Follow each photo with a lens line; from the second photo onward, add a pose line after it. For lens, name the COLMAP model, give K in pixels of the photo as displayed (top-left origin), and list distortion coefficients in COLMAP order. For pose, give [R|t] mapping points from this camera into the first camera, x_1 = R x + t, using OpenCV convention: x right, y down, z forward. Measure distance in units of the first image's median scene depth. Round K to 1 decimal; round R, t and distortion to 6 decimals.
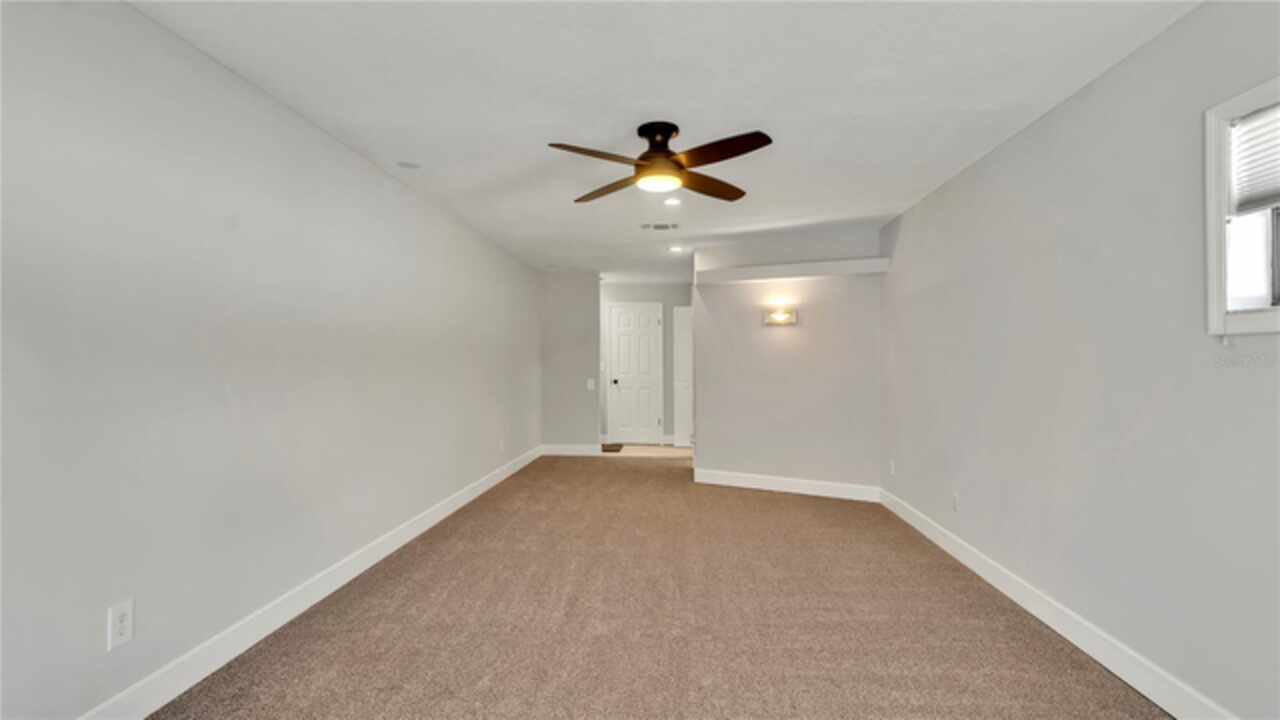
lens RADIAL K [[598.6, 0, 640.3], [0, 598.6, 352.8], [0, 0, 1]] dist [0.008852, 0.000716]
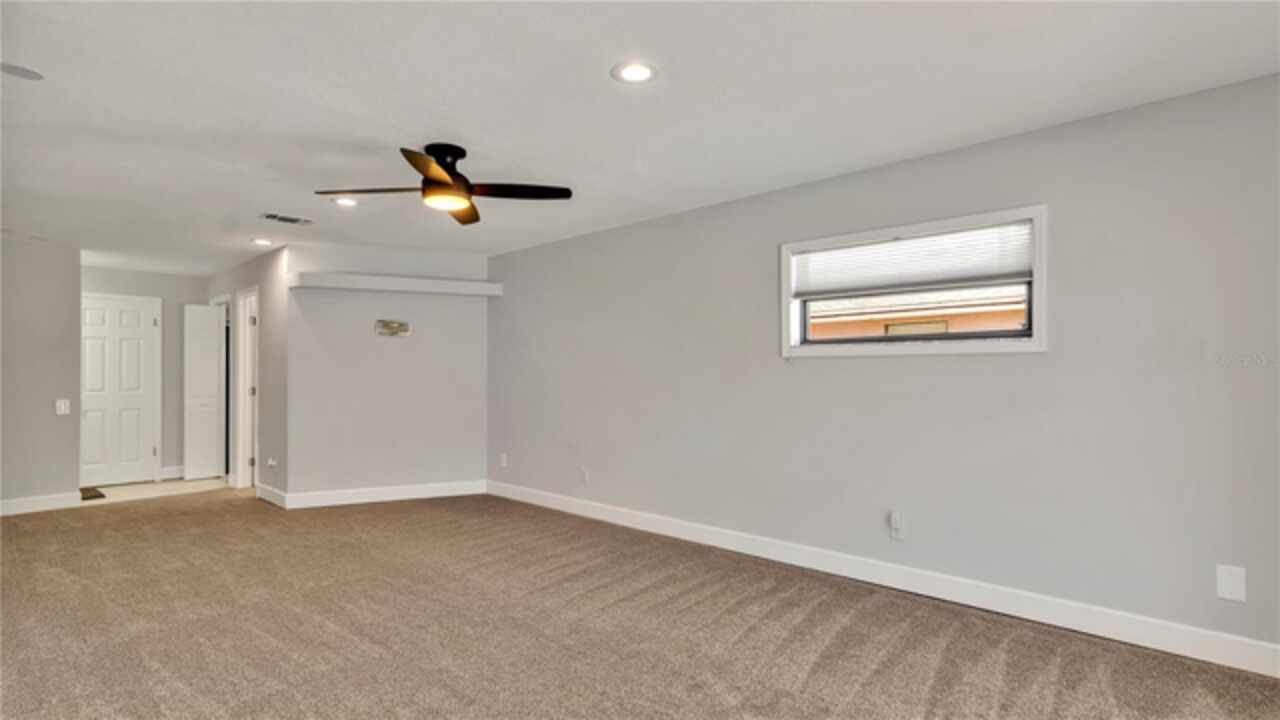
lens RADIAL K [[598.6, 0, 638.9], [0, 598.6, 367.6], [0, 0, 1]] dist [0.008852, 0.000716]
pose [[0.622646, -0.000320, 0.782504, -0.215785], [-0.006037, 0.999968, 0.005212, -0.000815], [-0.782480, -0.007969, 0.622624, 0.032976]]
